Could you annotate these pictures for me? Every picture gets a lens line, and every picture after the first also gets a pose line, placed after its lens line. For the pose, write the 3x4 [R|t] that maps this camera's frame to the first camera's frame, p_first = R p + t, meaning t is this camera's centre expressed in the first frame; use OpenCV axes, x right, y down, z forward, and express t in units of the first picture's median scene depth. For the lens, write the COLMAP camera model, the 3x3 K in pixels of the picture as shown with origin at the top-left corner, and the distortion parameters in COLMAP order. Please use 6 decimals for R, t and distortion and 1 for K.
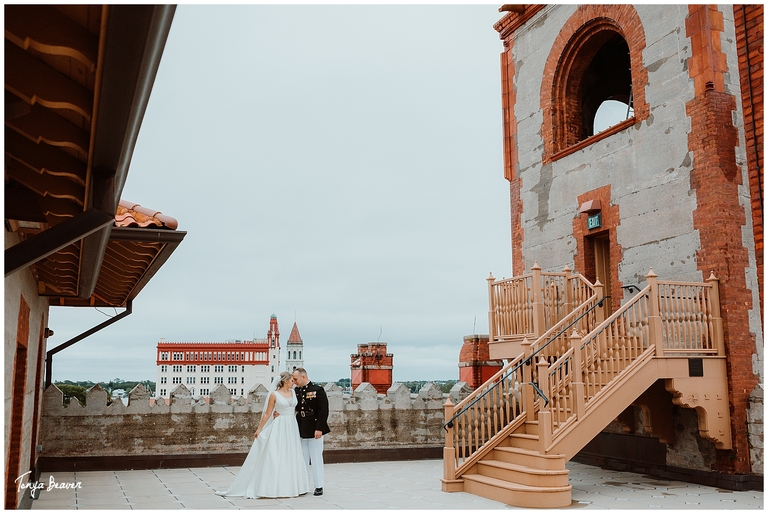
lens RADIAL K [[779.9, 0, 384.0], [0, 779.9, 257.0], [0, 0, 1]] dist [-0.009376, -0.009237]
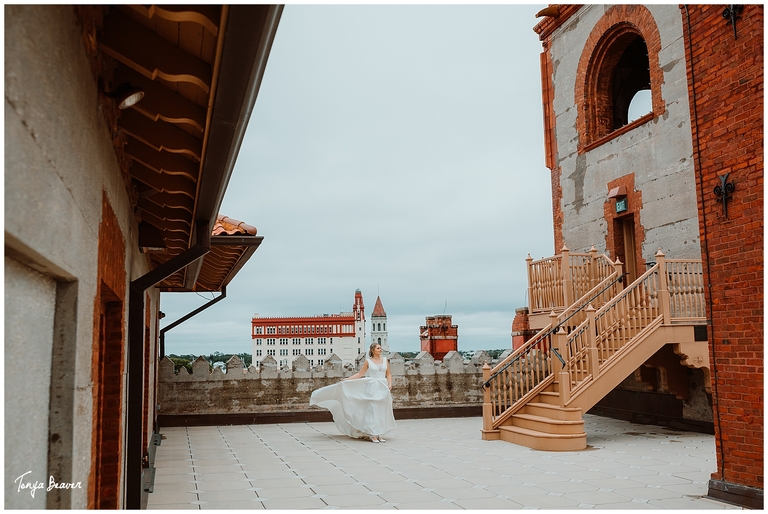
lens RADIAL K [[779.9, 0, 384.0], [0, 779.9, 257.0], [0, 0, 1]] dist [-0.009376, -0.009237]
pose [[0.993055, -0.029523, -0.113890, 0.058146], [0.033790, 0.998790, 0.035726, -0.024458], [0.112697, -0.039326, 0.992851, -0.168127]]
